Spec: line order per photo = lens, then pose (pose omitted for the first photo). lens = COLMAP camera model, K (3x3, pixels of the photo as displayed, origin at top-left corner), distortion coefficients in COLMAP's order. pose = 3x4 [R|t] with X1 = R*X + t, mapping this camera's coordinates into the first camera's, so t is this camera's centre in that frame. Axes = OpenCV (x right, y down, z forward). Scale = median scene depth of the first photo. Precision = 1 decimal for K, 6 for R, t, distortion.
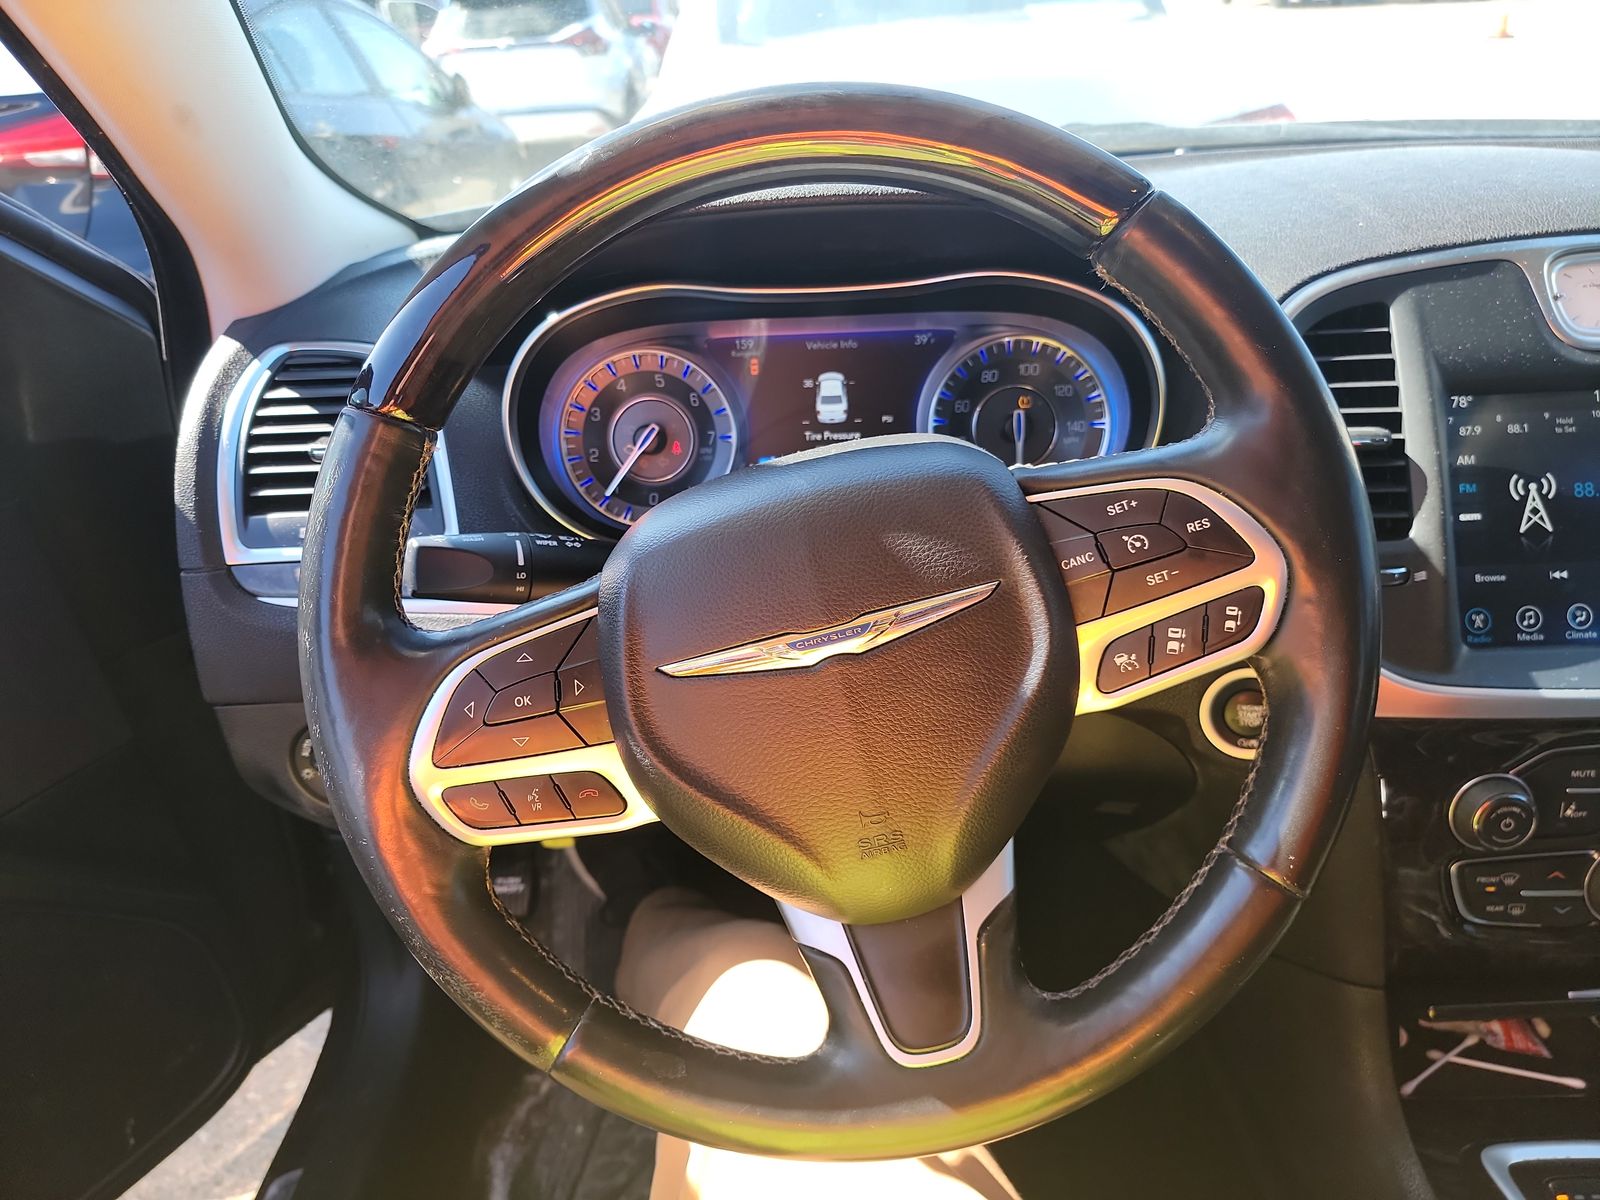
lens RADIAL K [[1139.0, 0, 802.4], [0, 1139.0, 603.3], [0, 0, 1]] dist [0.050256, -0.046672]
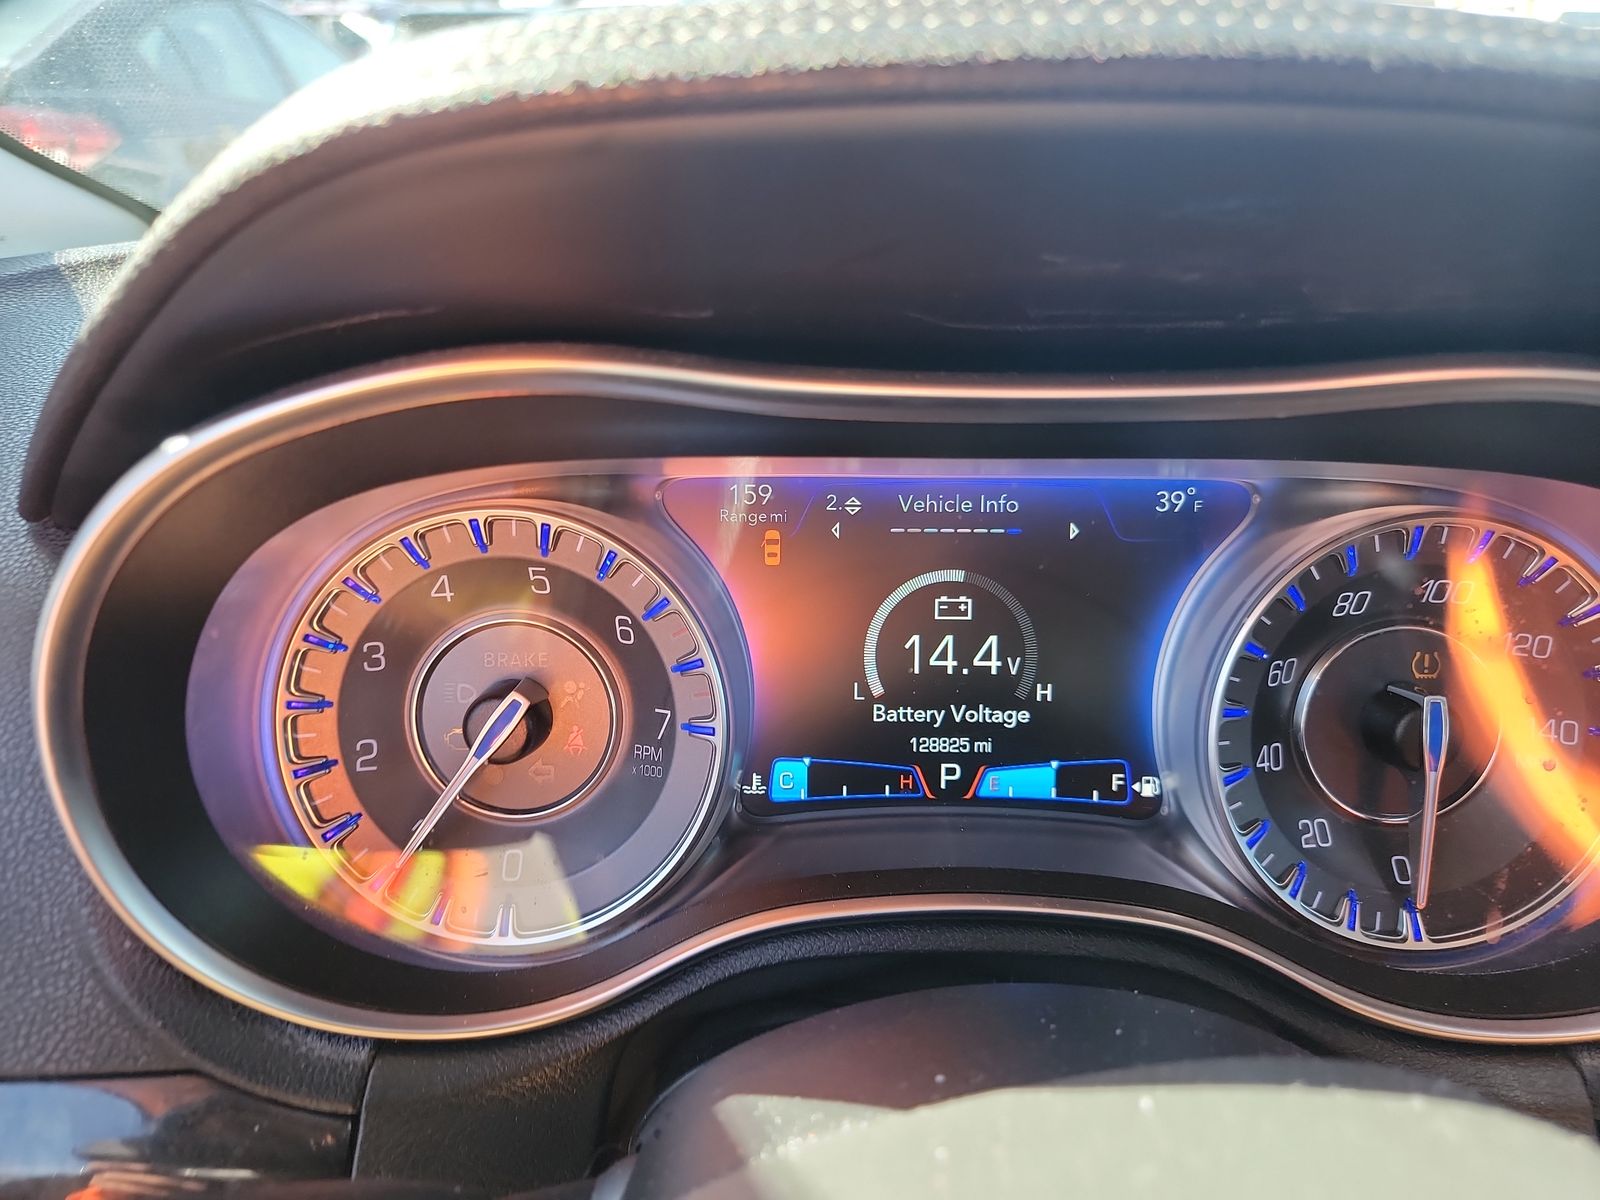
lens RADIAL K [[1139.0, 0, 798.4], [0, 1139.0, 596.9], [0, 0, 1]] dist [0.050256, -0.046672]
pose [[0.997335, 0.033239, 0.064945, -0.060219], [-0.031017, 0.998909, -0.034919, -0.179070], [-0.066035, 0.032812, 0.997278, 0.596723]]
